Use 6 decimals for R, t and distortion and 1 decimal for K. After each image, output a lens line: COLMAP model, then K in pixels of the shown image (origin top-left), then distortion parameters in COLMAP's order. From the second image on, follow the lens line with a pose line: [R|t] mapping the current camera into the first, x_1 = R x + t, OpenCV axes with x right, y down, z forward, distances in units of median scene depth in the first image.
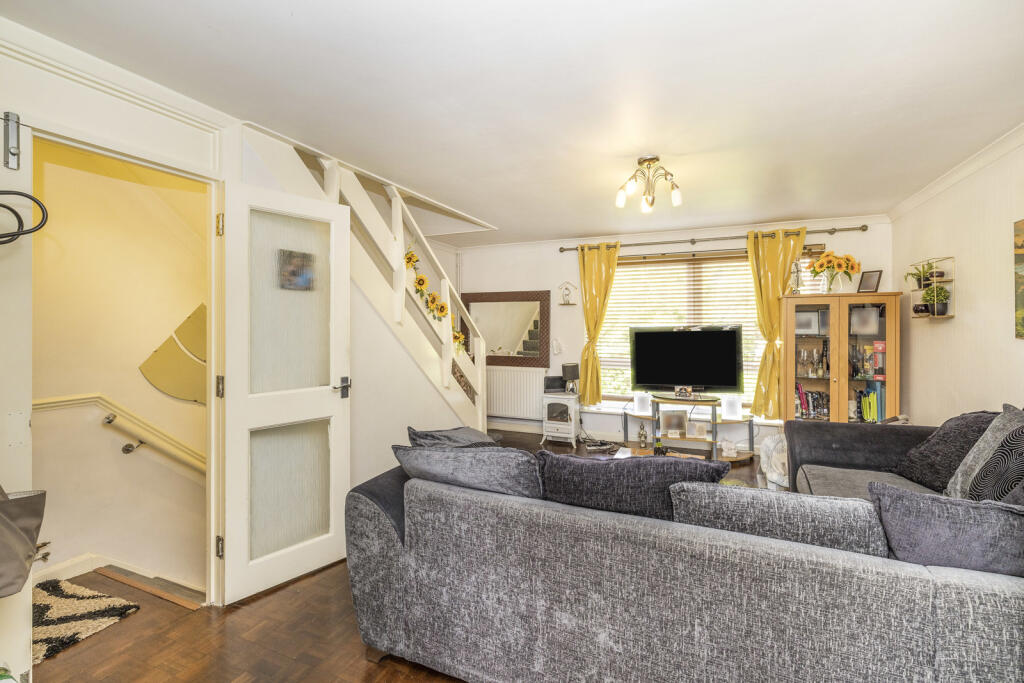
lens RADIAL K [[434.7, 0, 496.8], [0, 434.7, 341.0], [0, 0, 1]] dist [-0.000834, 0.000139]
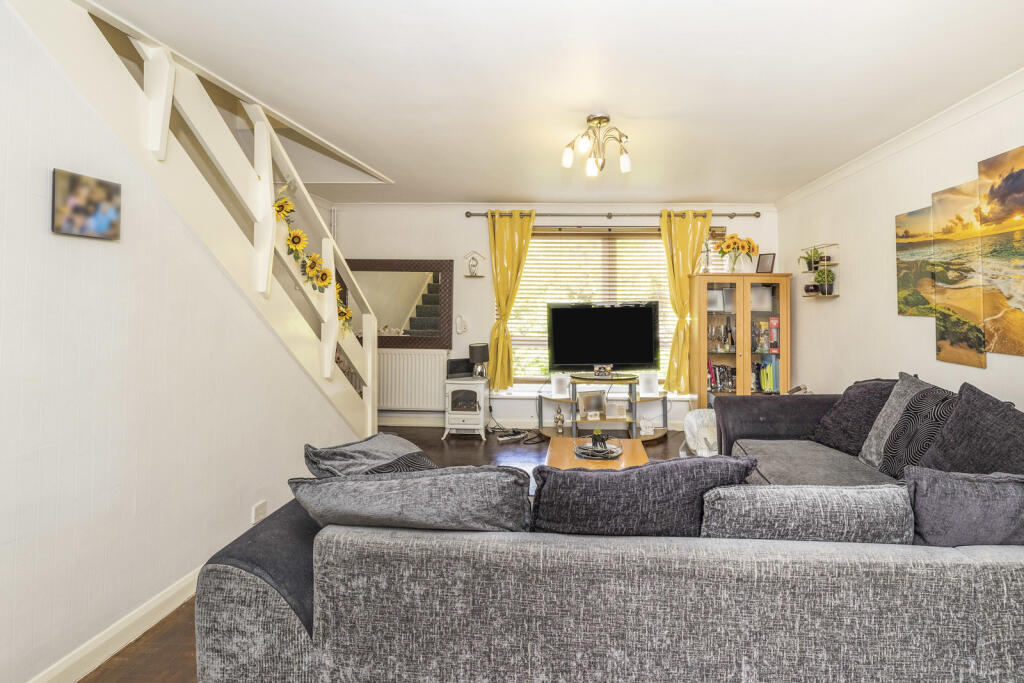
lens RADIAL K [[440.9, 0, 512.3], [0, 440.9, 303.2], [0, 0, 1]] dist [0.000489, -0.000251]
pose [[0.926296, 0.010324, 0.376656, -0.161894], [0.002230, 0.999457, -0.032877, -0.000713], [-0.376791, 0.031294, 0.925770, 0.226190]]
